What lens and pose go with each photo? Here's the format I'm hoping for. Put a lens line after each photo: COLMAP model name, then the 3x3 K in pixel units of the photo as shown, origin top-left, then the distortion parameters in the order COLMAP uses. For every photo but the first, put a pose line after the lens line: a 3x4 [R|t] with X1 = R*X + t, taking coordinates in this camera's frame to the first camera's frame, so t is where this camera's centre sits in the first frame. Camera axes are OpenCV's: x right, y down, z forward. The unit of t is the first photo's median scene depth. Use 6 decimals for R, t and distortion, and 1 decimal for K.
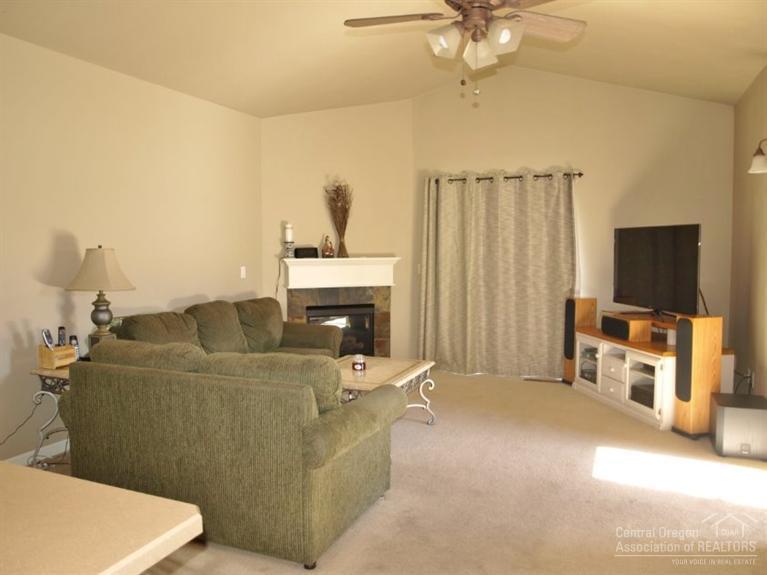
lens RADIAL K [[610.2, 0, 384.0], [0, 610.2, 286.6], [0, 0, 1]] dist [-0.121307, 0.018512]
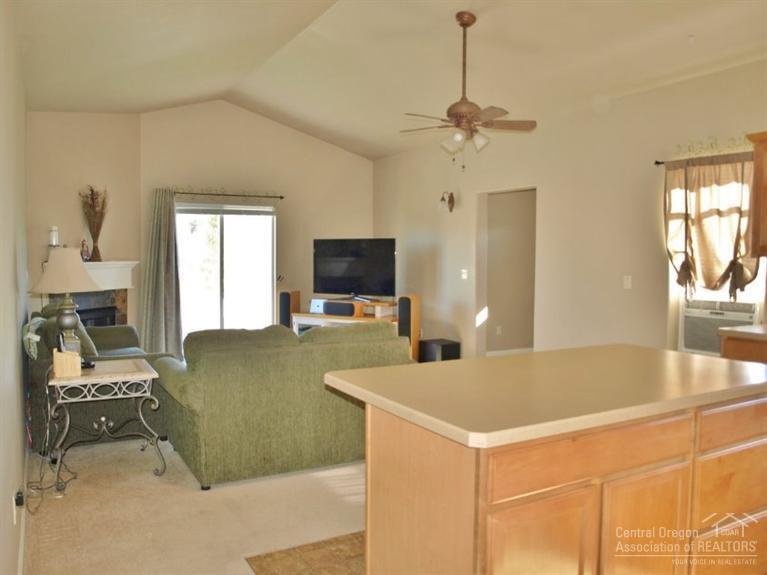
lens RADIAL K [[610.2, 0, 384.8], [0, 610.2, 286.0], [0, 0, 1]] dist [-0.121307, 0.018512]
pose [[0.613940, -0.031288, 0.788733, -0.562217], [0.041837, 0.999099, 0.007067, 0.006117], [-0.788243, 0.028660, 0.614696, 0.017619]]
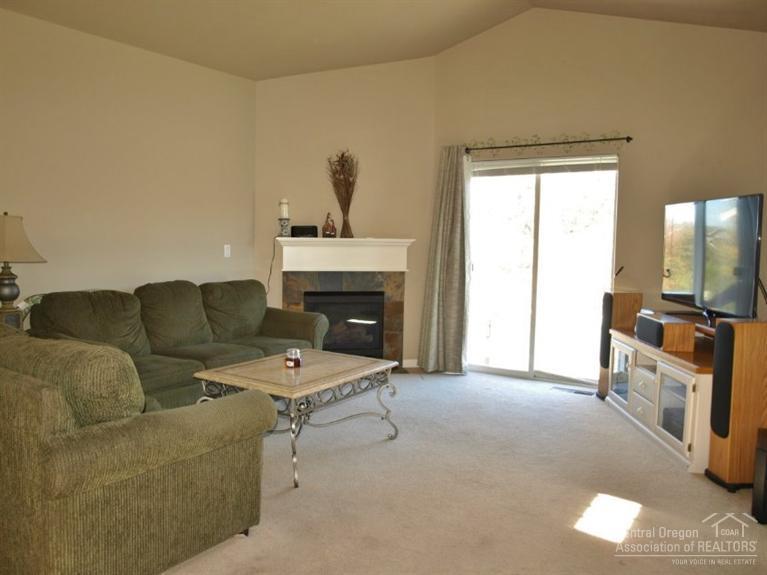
lens RADIAL K [[610.2, 0, 379.0], [0, 610.2, 289.0], [0, 0, 1]] dist [-0.121307, 0.018512]
pose [[0.979887, 0.031886, -0.196991, 0.156923], [-0.028658, 0.999405, 0.019213, 0.008288], [0.197486, -0.013181, 0.980217, 0.148508]]
